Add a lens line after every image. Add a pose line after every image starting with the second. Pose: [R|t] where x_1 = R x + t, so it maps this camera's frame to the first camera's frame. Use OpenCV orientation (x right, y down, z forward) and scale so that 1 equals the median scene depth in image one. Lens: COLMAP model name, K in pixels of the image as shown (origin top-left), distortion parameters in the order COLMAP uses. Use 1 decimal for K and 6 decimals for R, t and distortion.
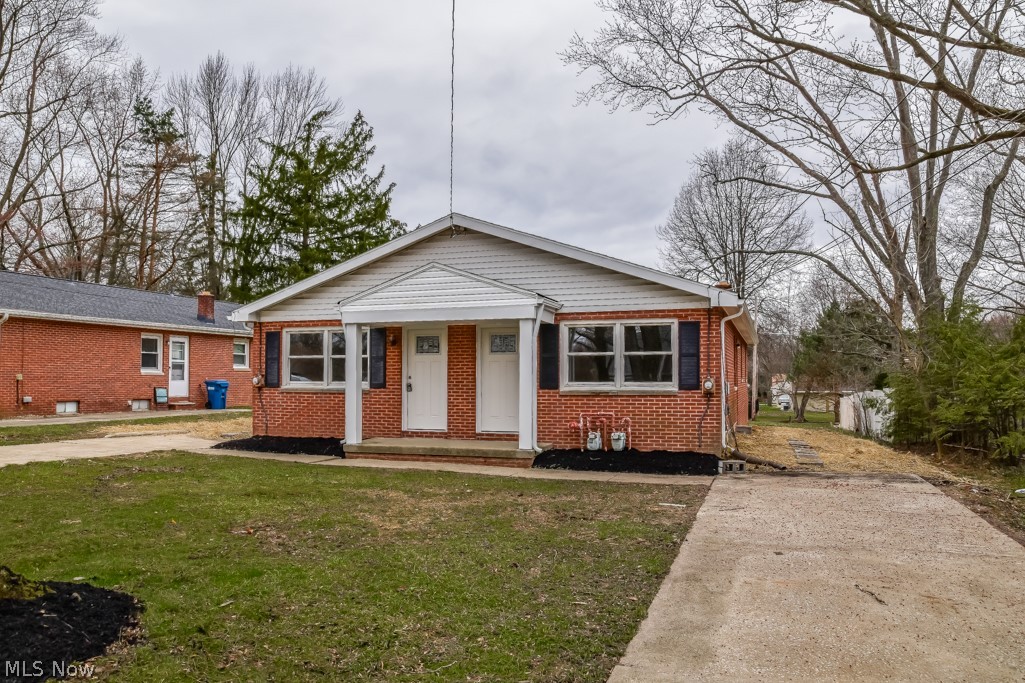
lens RADIAL K [[657.4, 0, 512.5], [0, 657.4, 341.5], [0, 0, 1]] dist [-0.043554, 0.003501]
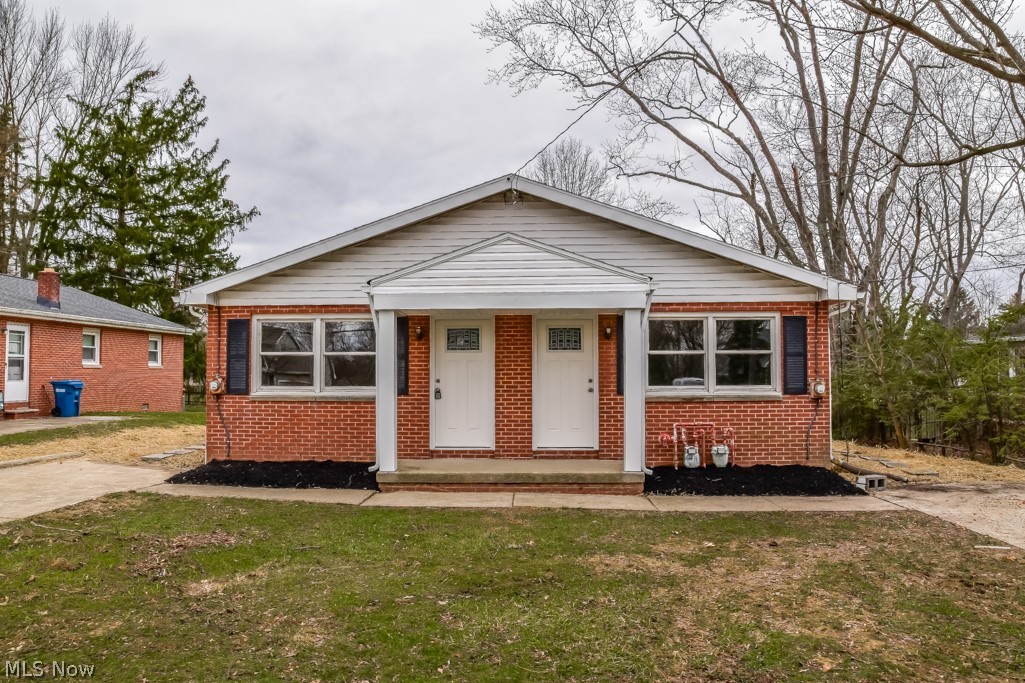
lens RADIAL K [[657.4, 0, 512.5], [0, 657.4, 341.5], [0, 0, 1]] dist [-0.043554, 0.003501]
pose [[0.967203, 0.009022, 0.253844, -0.260291], [-0.011314, 0.999907, 0.007572, 0.000805], [-0.253752, -0.010196, 0.967216, 0.211201]]
